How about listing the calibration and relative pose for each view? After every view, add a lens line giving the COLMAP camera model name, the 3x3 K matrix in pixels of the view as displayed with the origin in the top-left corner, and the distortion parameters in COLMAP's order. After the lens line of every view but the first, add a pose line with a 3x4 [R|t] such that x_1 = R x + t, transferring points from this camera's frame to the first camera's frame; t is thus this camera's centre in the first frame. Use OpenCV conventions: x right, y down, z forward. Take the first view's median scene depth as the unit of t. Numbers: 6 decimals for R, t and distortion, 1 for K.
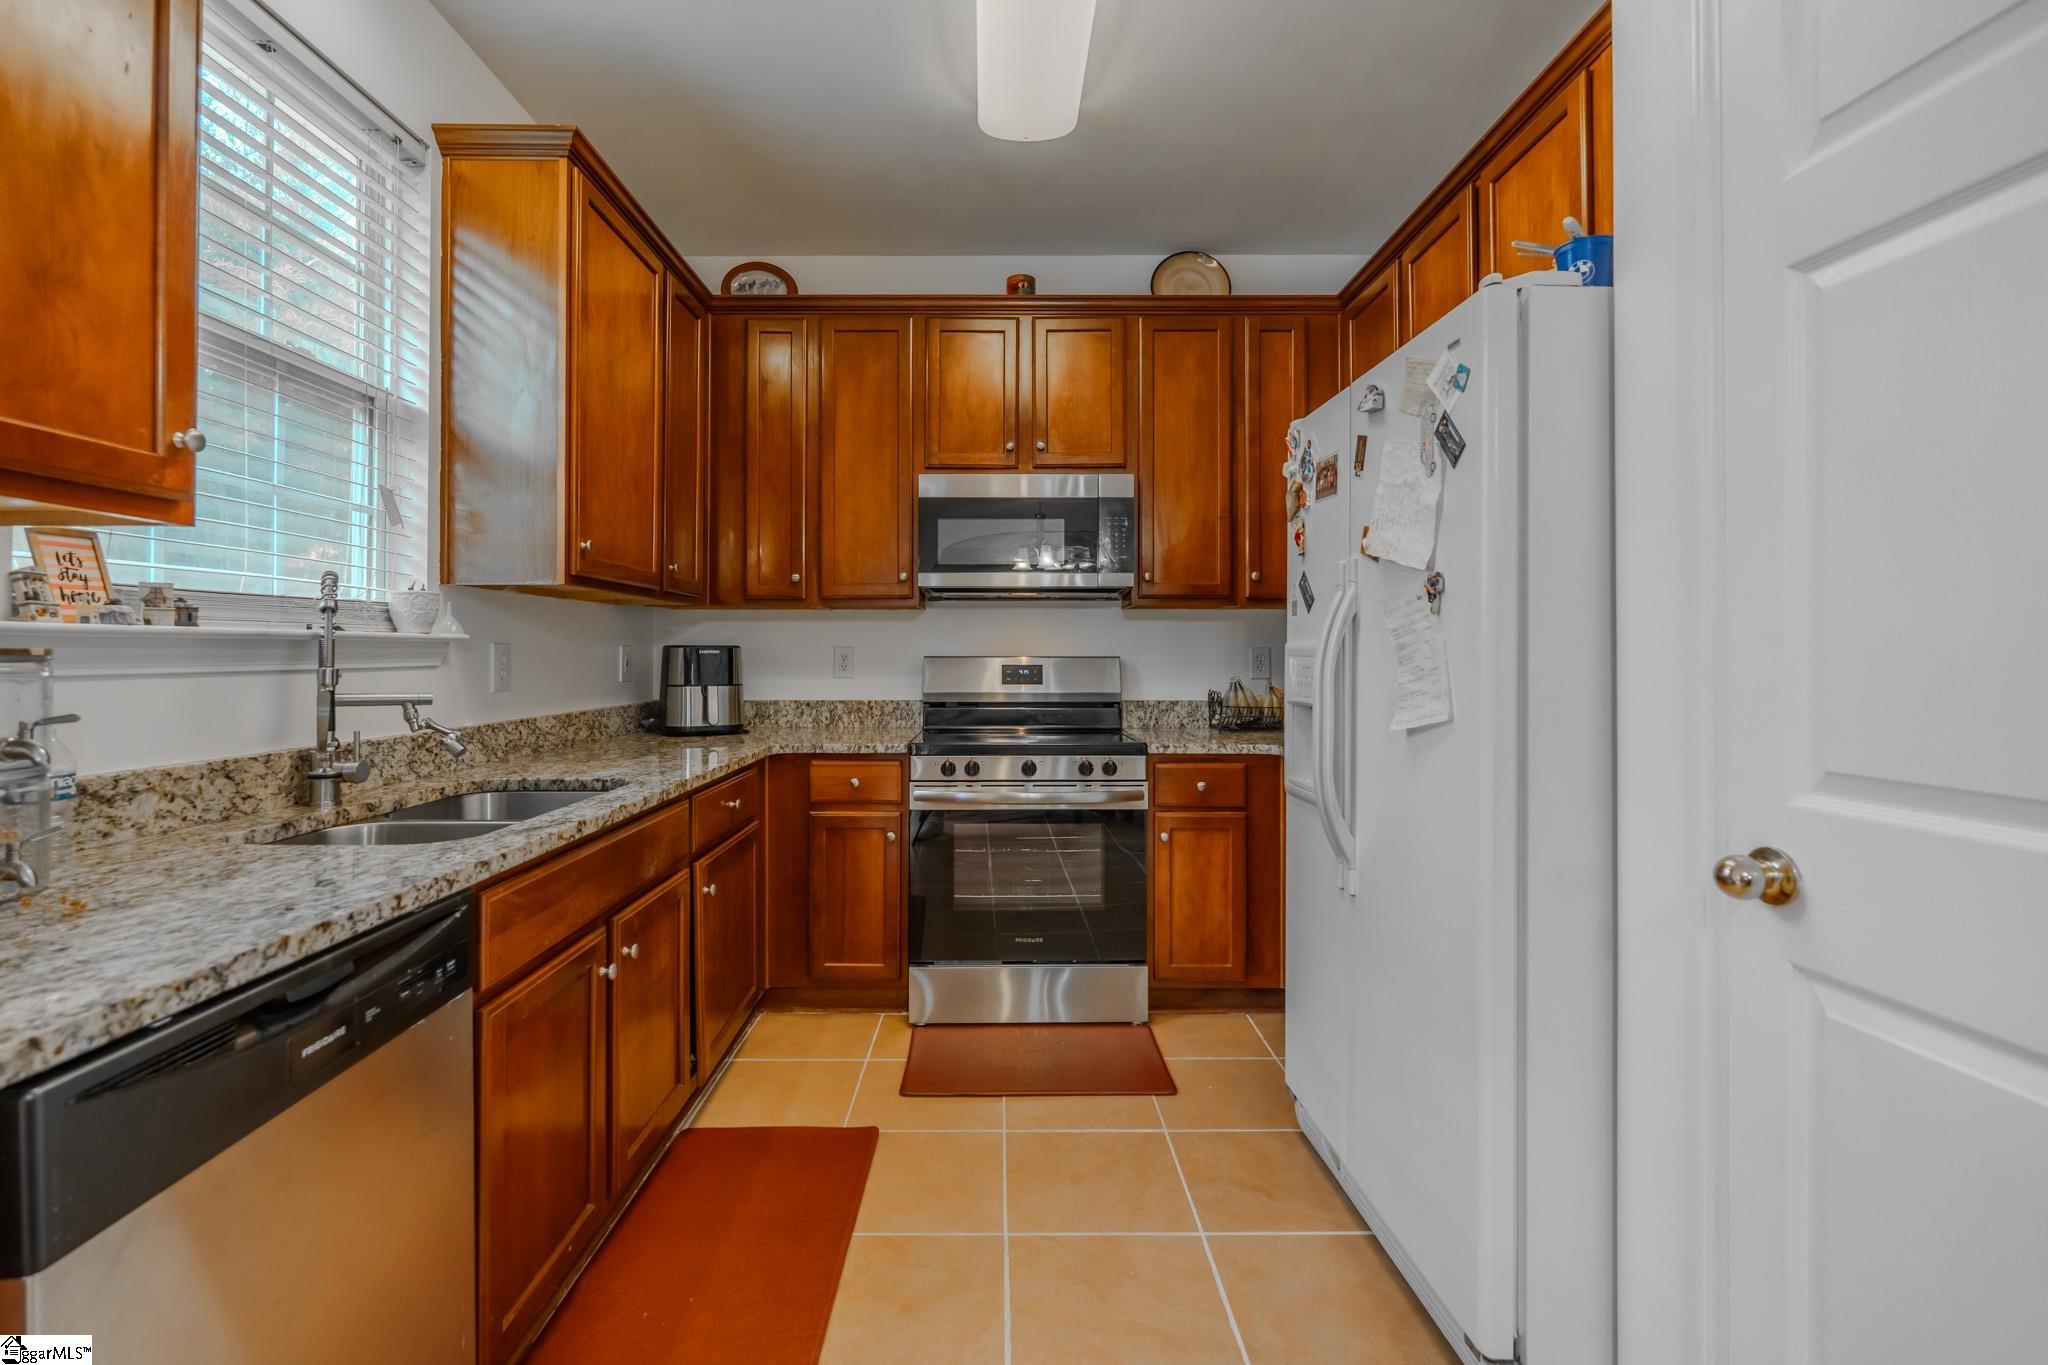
lens RADIAL K [[933.3, 0, 1030.1], [0, 933.3, 638.6], [0, 0, 1]] dist [-0.003158, -0.001162]
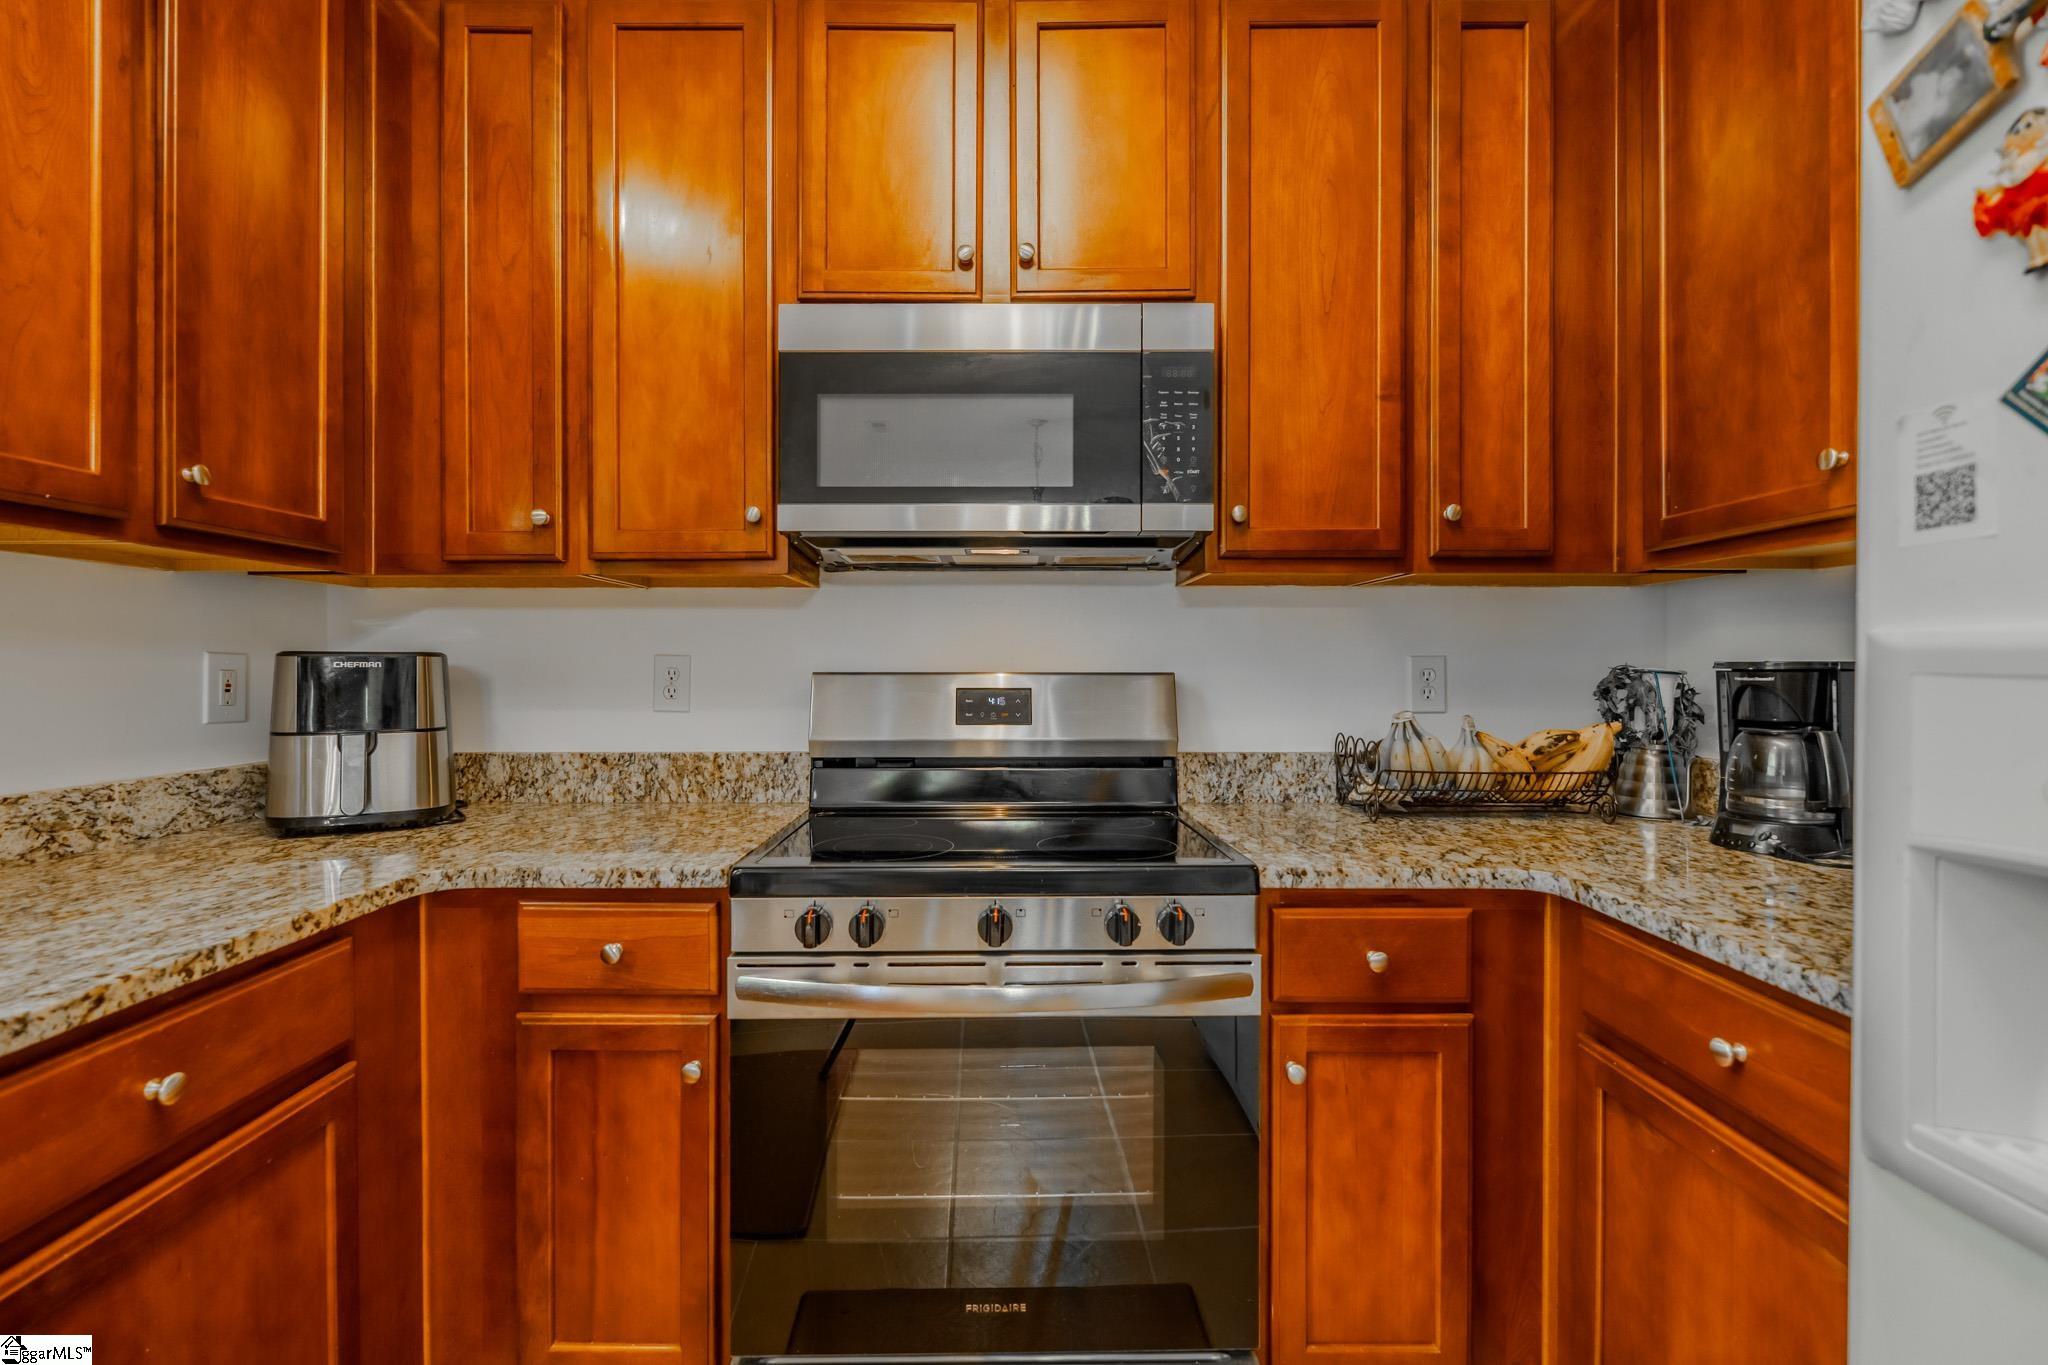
lens RADIAL K [[933.3, 0, 1006.4], [0, 933.3, 667.4], [0, 0, 1]] dist [-0.003158, -0.001162]
pose [[0.999599, -0.001081, -0.028308, 0.016953], [0.001602, 0.999830, 0.018387, 0.007482], [0.028283, -0.018425, 0.999430, 0.555040]]
